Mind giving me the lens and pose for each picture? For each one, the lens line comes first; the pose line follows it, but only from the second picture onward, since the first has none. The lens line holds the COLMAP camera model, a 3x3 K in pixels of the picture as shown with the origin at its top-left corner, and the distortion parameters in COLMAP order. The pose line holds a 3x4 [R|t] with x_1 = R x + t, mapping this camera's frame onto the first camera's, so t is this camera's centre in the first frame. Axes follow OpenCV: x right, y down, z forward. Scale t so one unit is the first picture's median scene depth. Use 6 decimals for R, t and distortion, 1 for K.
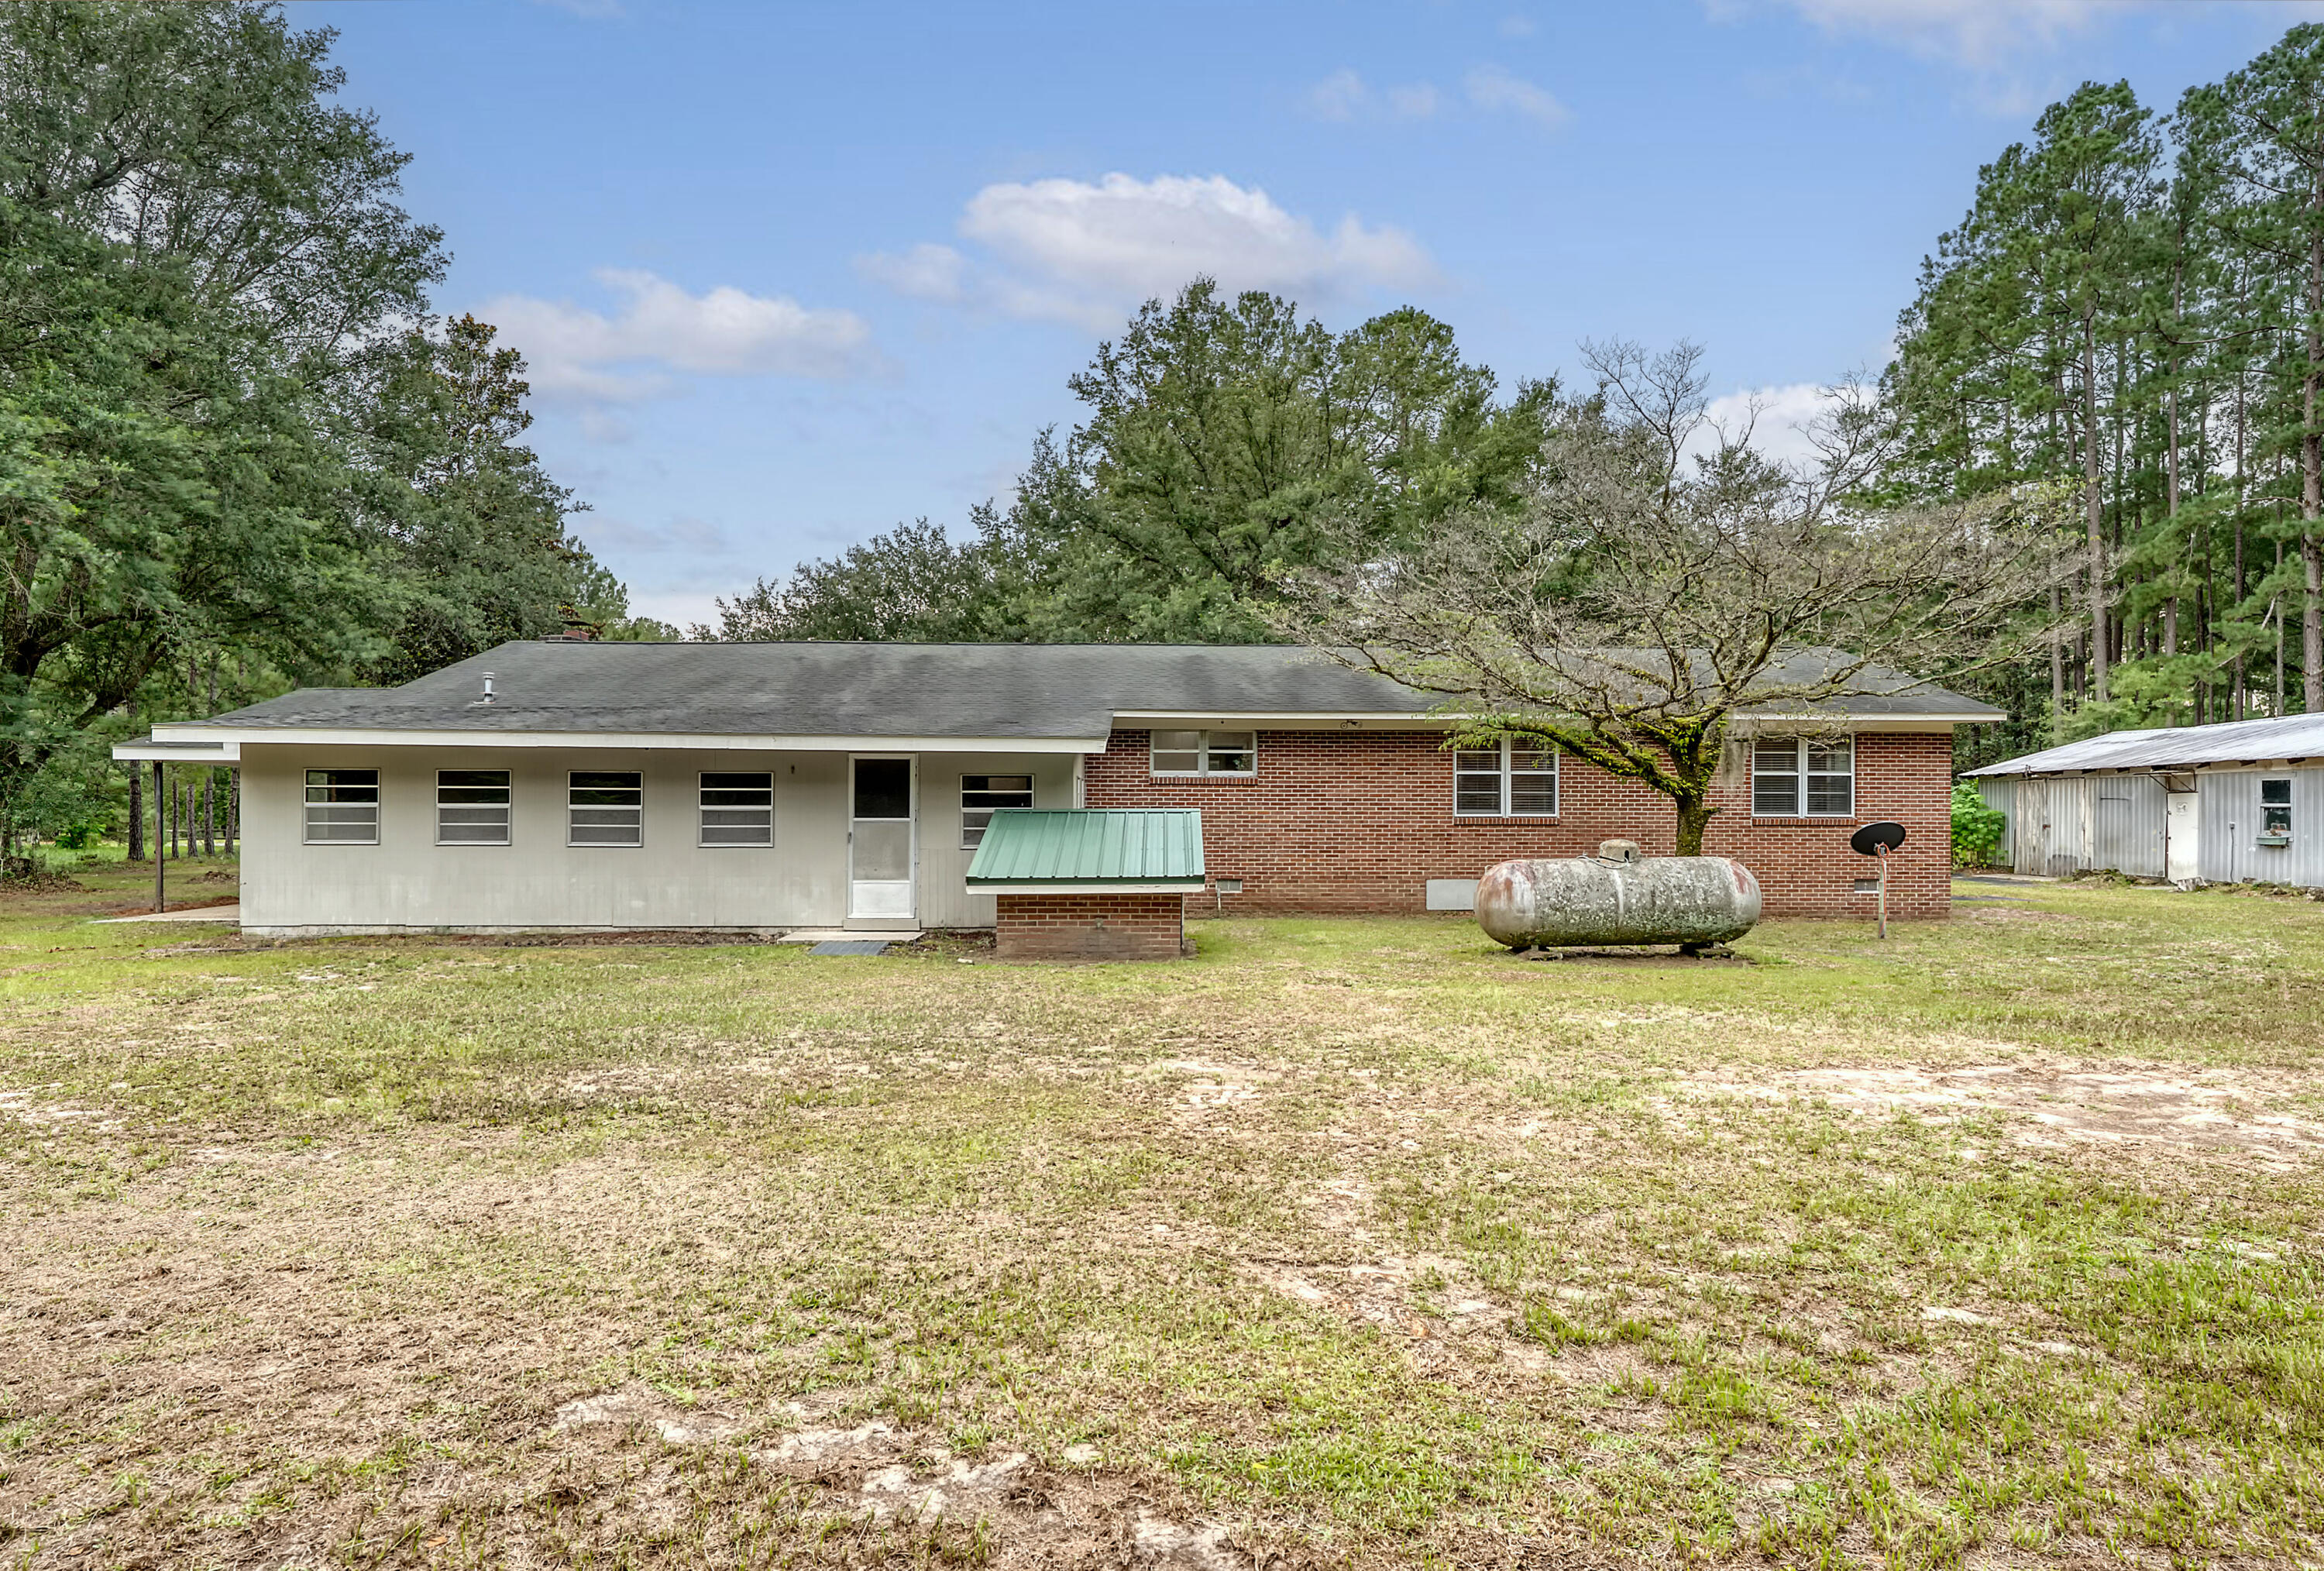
lens RADIAL K [[1326.0, 0, 1162.9], [0, 1326.0, 805.3], [0, 0, 1]] dist [-0.006382, -0.001928]
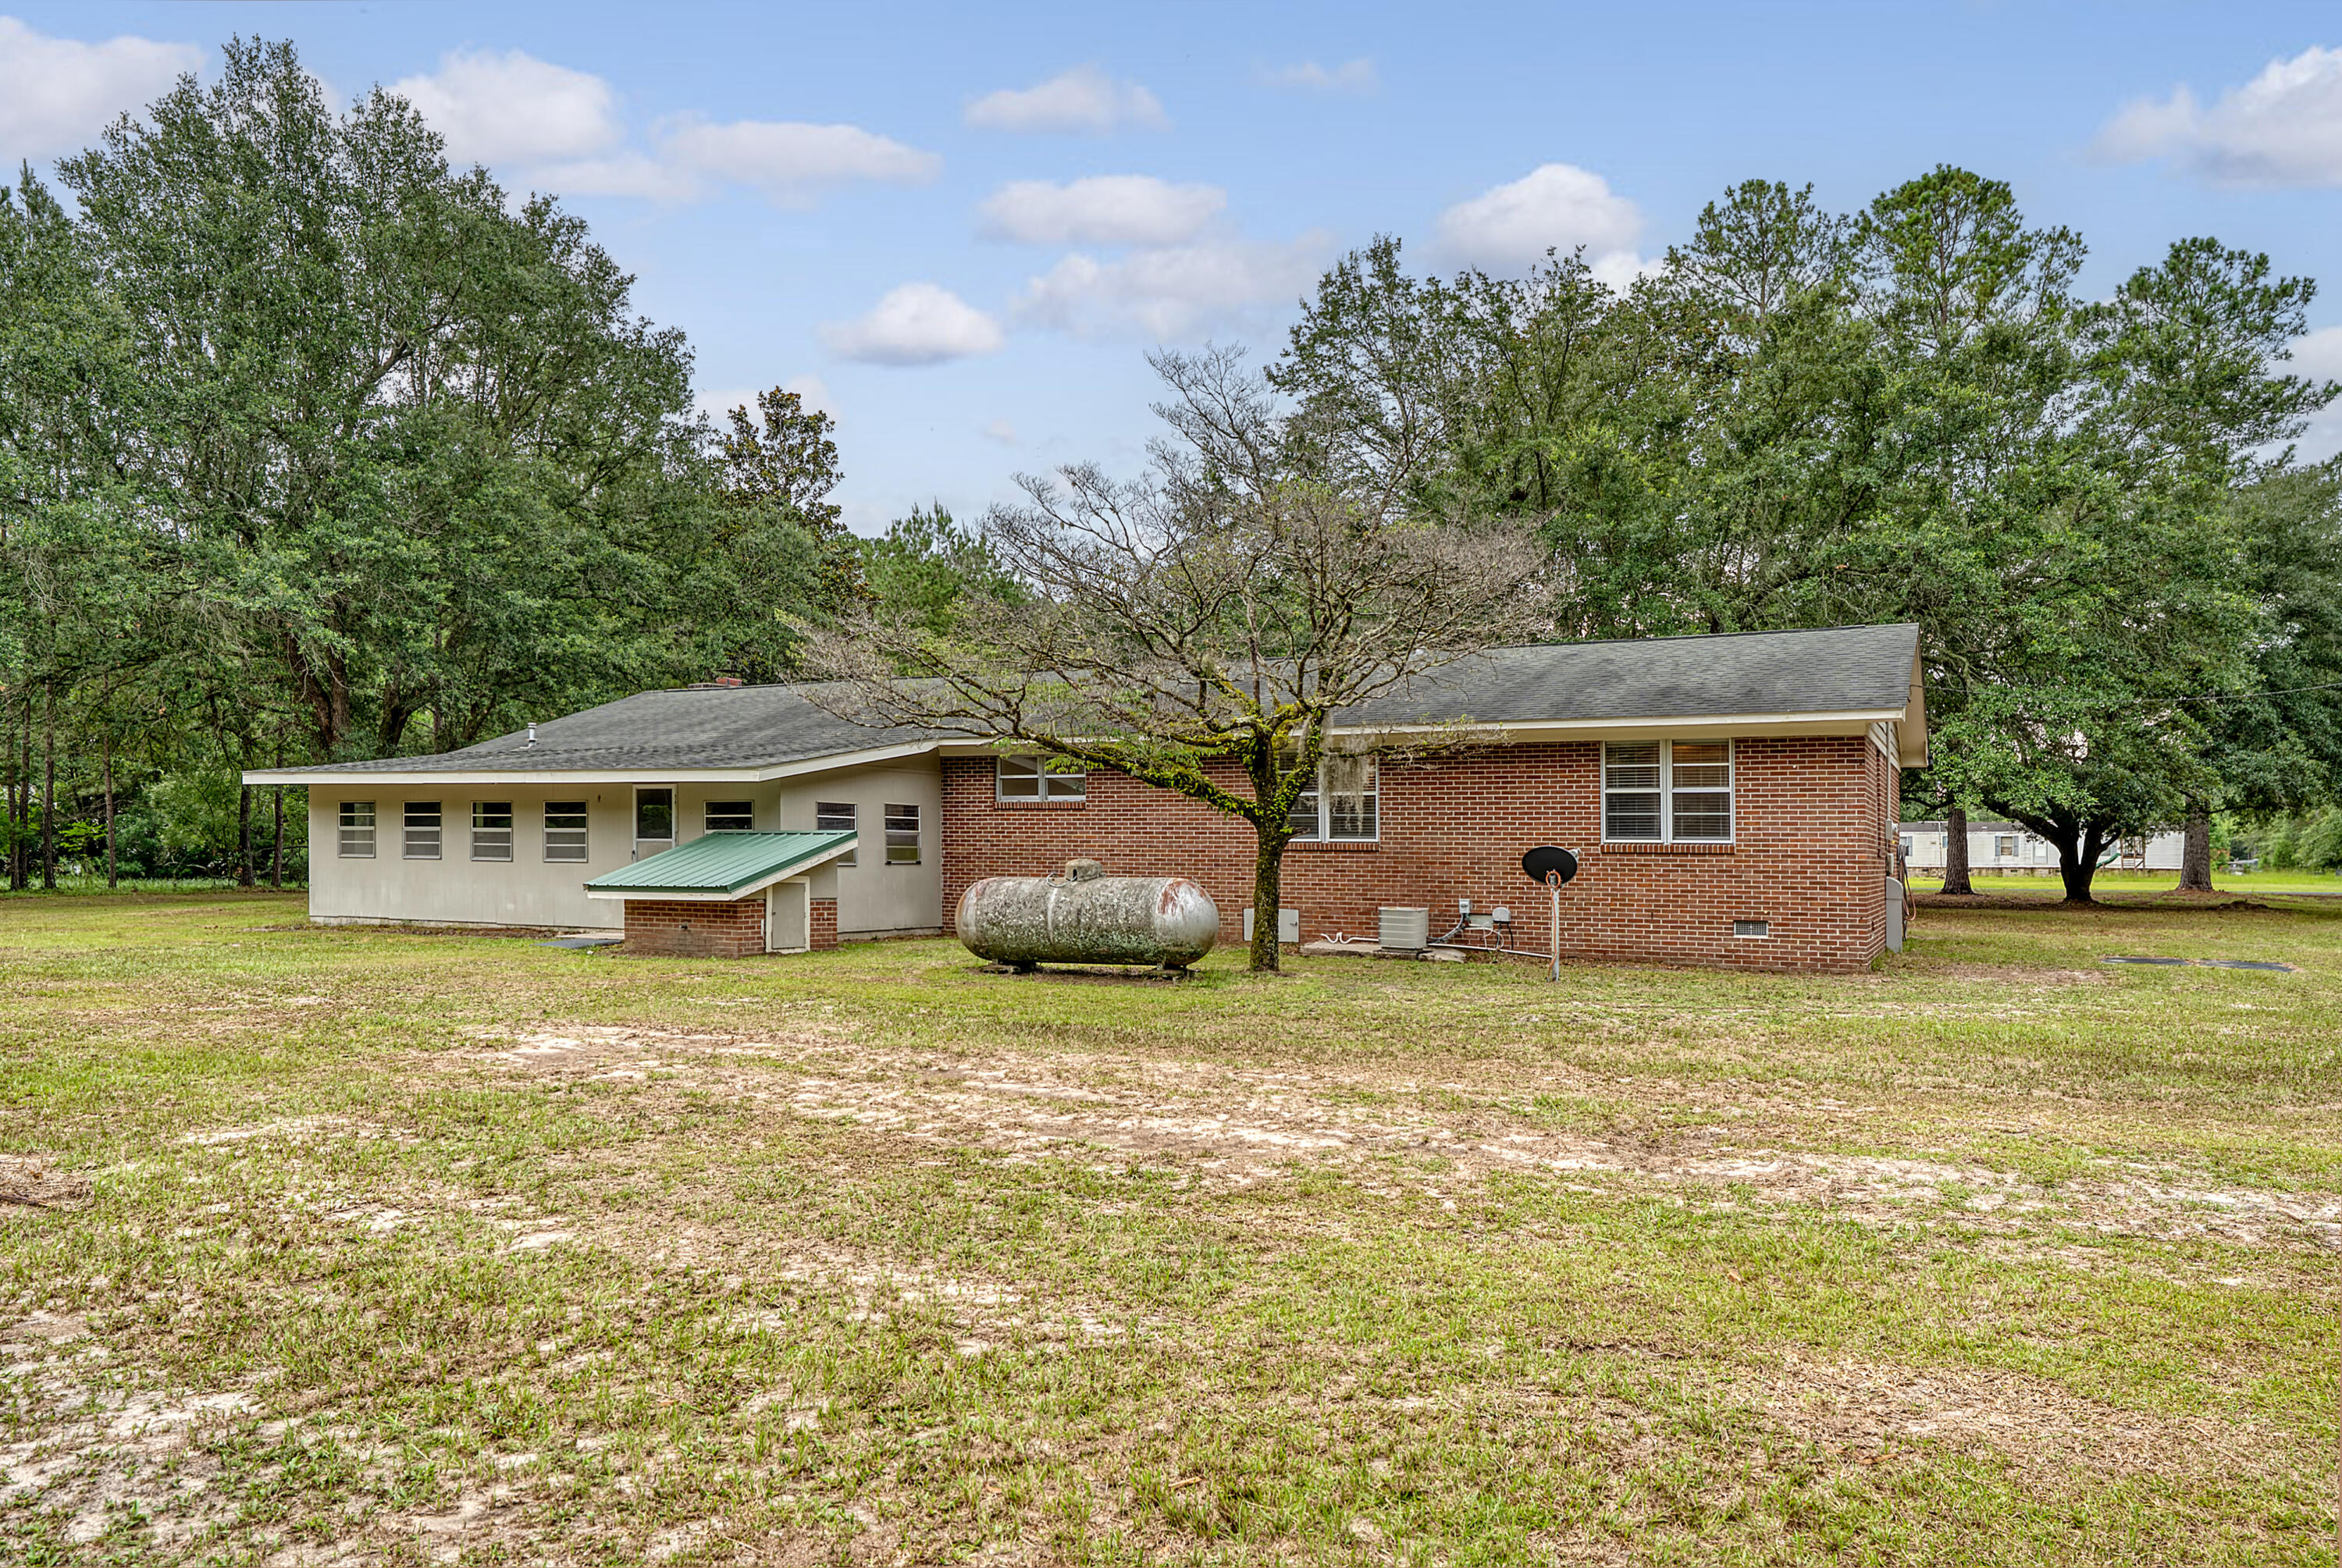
lens RADIAL K [[1584.9, 0, 1125.5], [0, 1584.9, 858.3], [0, 0, 1]] dist [0.004367, -0.001793]
pose [[0.876819, 0.007381, -0.480764, 0.691025], [-0.000125, 0.999886, 0.015123, 0.004404], [0.480821, -0.013200, 0.876719, -0.045612]]
